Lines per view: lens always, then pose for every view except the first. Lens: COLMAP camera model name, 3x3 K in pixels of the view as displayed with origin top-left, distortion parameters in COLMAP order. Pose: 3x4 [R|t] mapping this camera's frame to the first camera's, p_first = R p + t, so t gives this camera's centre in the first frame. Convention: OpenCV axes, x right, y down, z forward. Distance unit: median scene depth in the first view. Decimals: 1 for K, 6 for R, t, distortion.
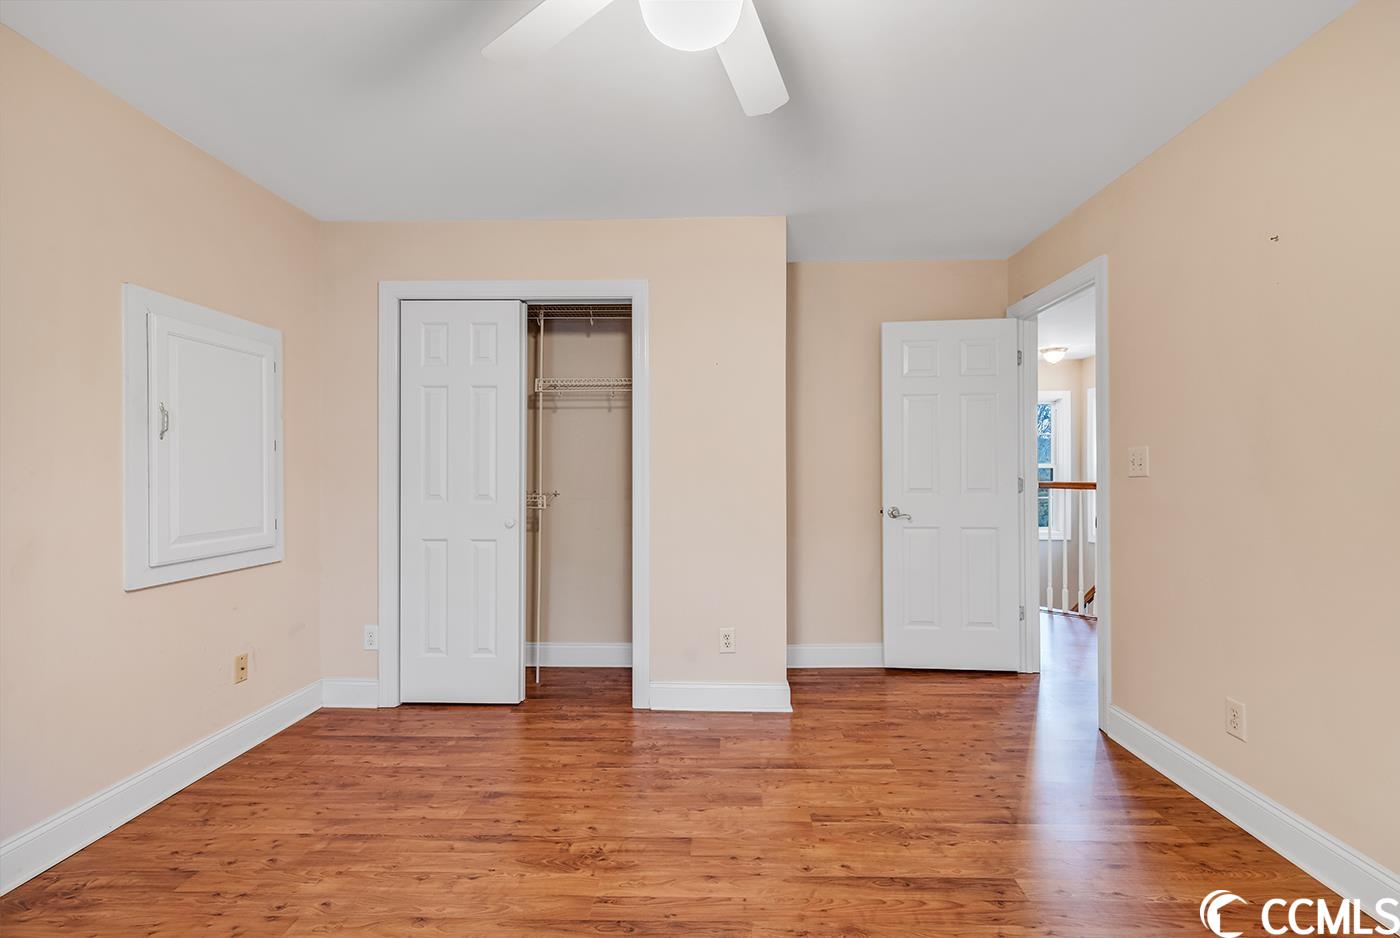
lens RADIAL K [[574.4, 0, 739.7], [0, 574.4, 474.7], [0, 0, 1]] dist [0.000075, 0.000045]
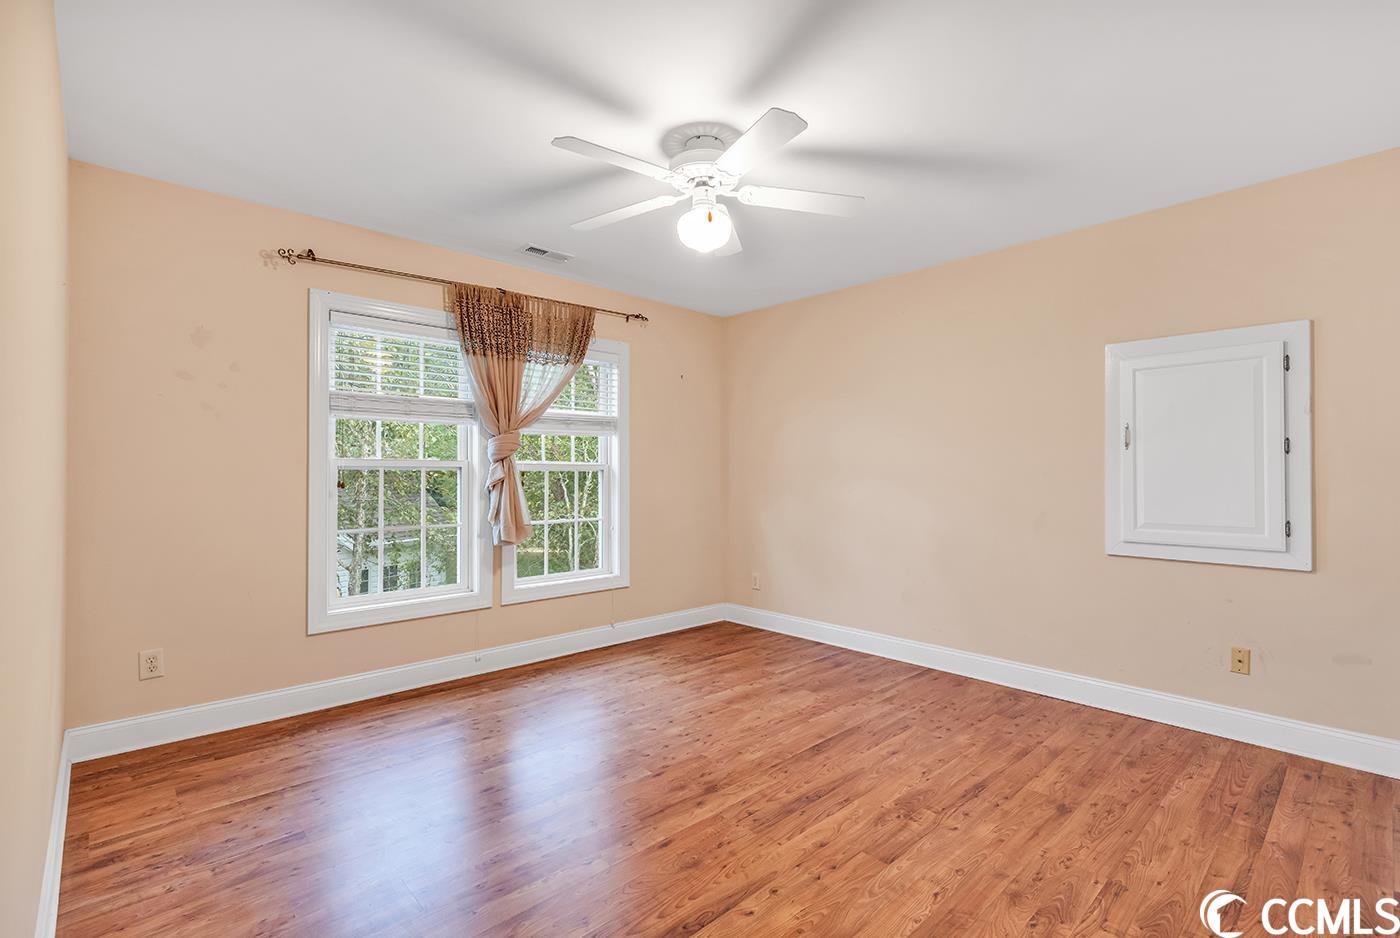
lens RADIAL K [[638.9, 0, 708.9], [0, 638.9, 449.2], [0, 0, 1]] dist [0.007843, -0.000415]
pose [[-0.710425, -0.021159, -0.703455, 0.865160], [-0.001297, 0.999586, -0.028756, -0.016983], [0.703772, -0.019517, -0.710158, 1.528260]]
